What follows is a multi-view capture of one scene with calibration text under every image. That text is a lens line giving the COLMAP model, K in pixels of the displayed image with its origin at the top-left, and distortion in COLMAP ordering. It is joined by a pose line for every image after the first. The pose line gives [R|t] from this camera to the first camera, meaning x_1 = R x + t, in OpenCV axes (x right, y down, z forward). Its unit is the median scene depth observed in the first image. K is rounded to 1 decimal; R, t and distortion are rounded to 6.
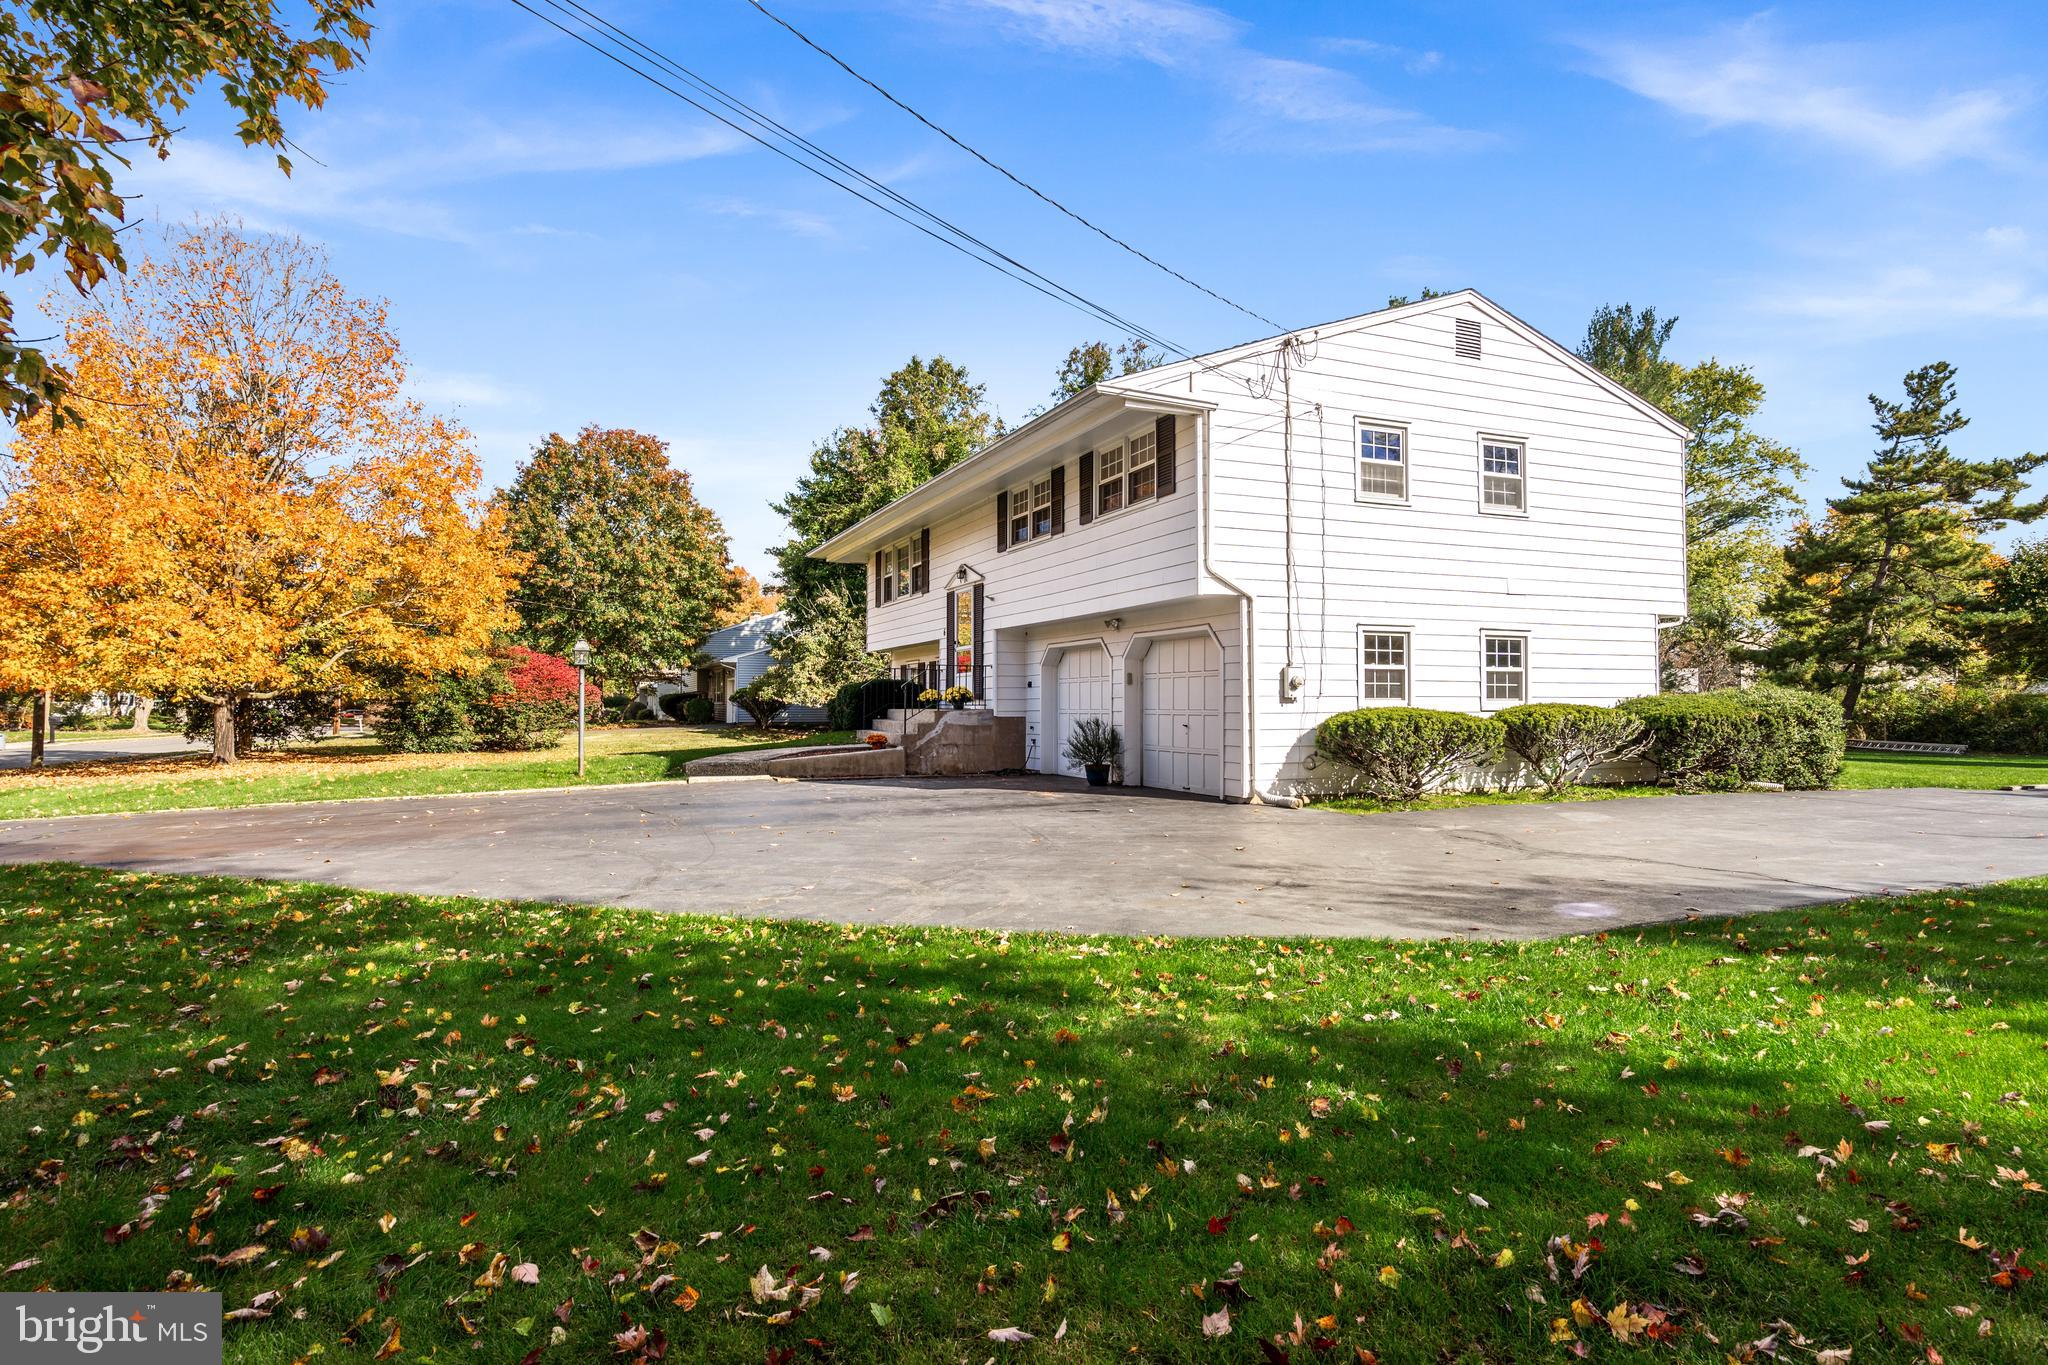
lens RADIAL K [[1086.7, 0, 1016.6], [0, 1086.7, 679.5], [0, 0, 1]] dist [0.024343, 0.000758]
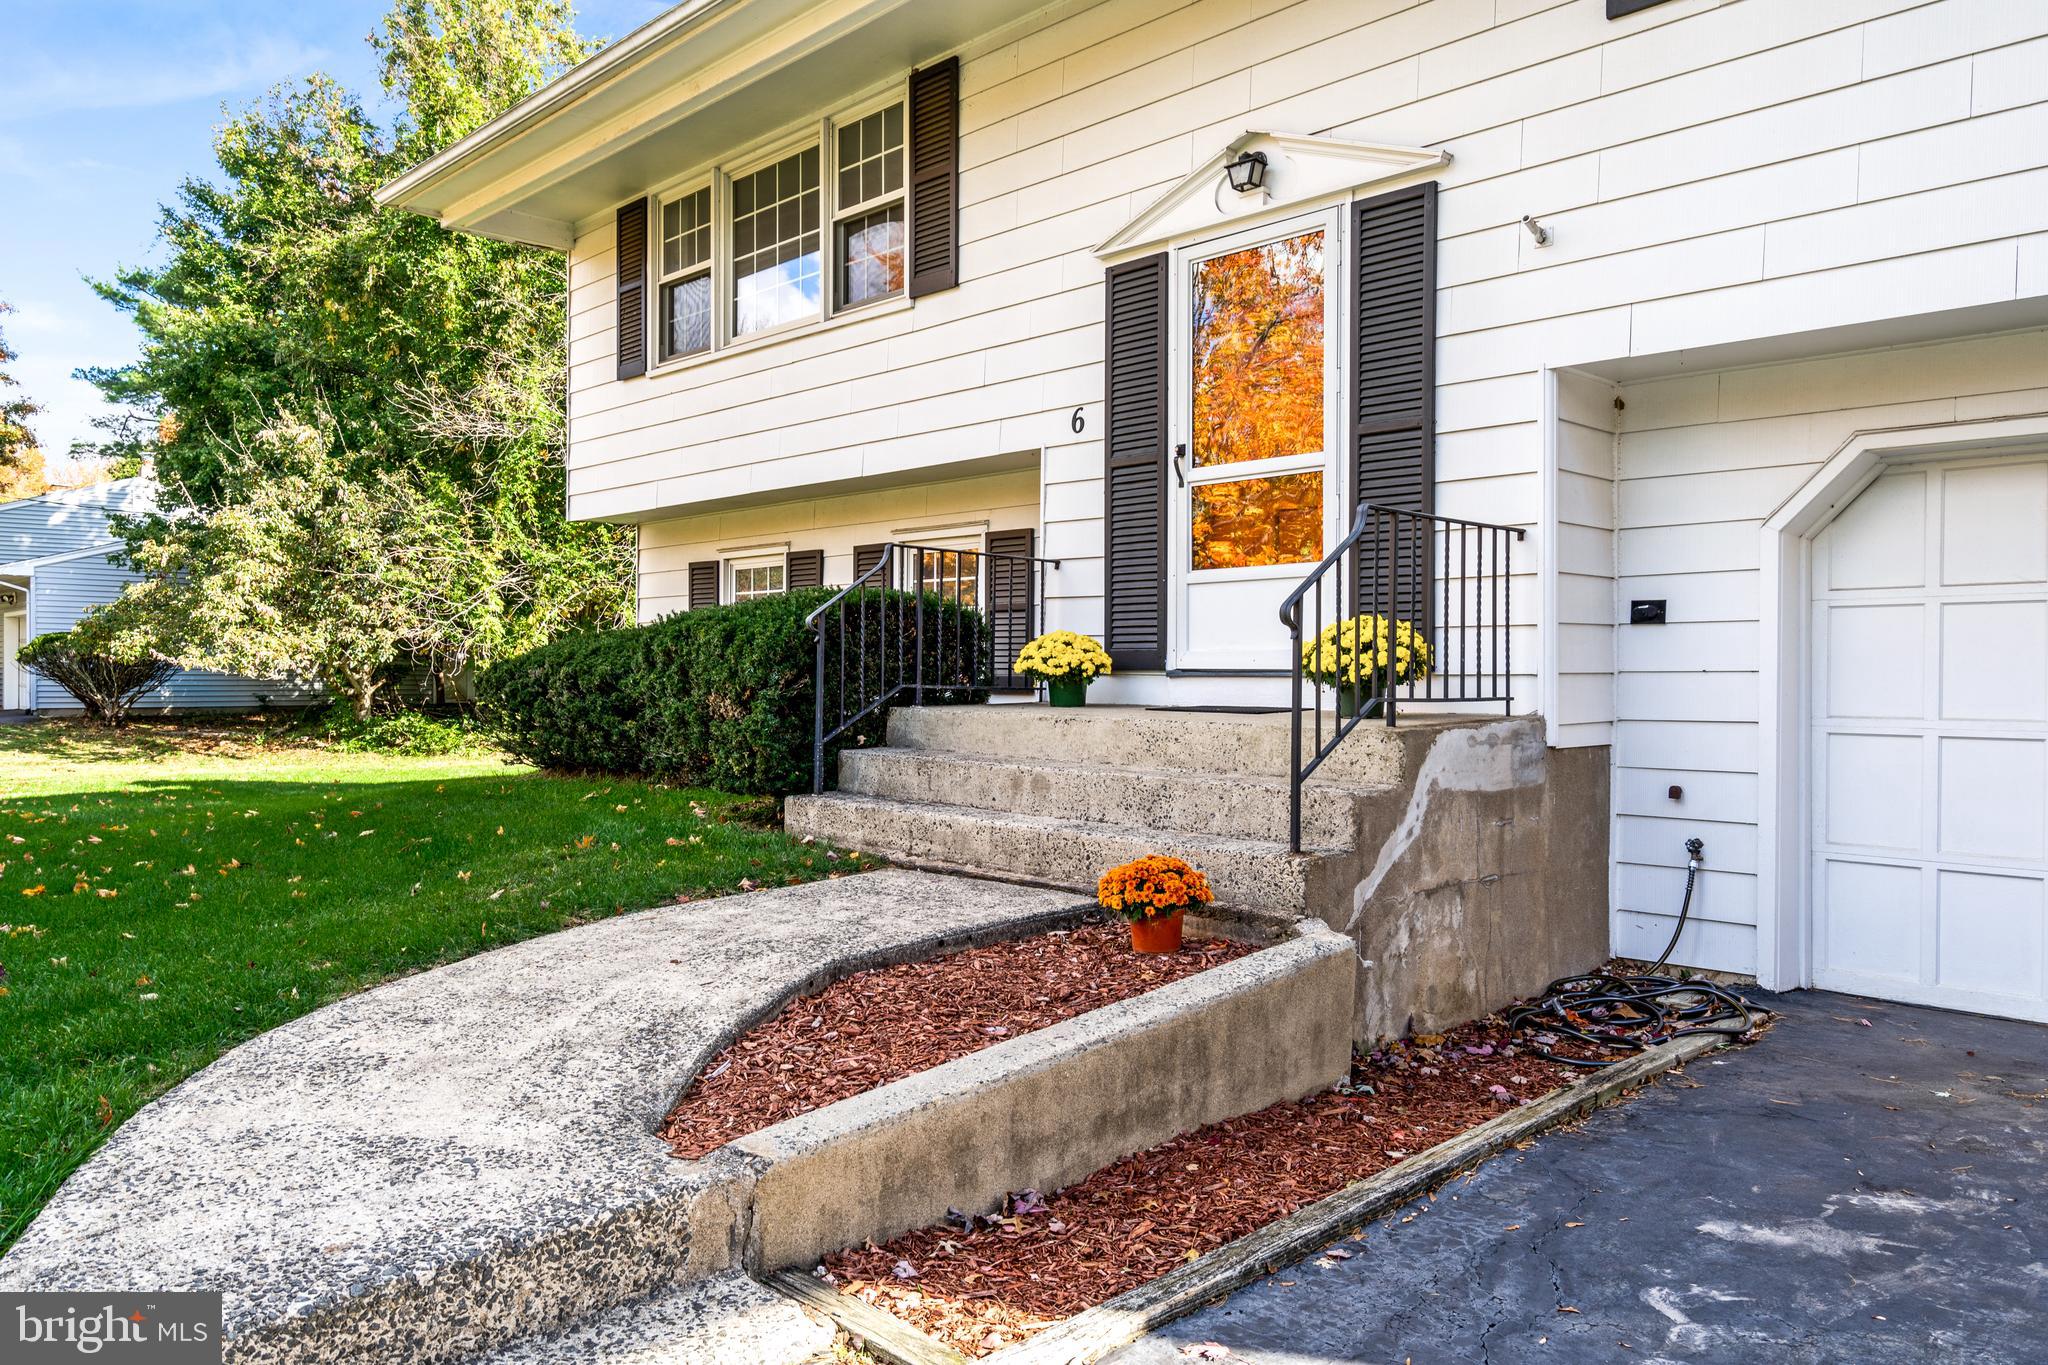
lens RADIAL K [[1450.0, 0, 1012.5], [0, 1450.0, 683.1], [0, 0, 1]] dist [0.012302, 0.000980]
pose [[0.936101, -0.004724, 0.351701, -0.108835], [-0.008167, 0.999348, 0.035162, 0.004716], [-0.351638, -0.035787, 0.935452, 0.347796]]
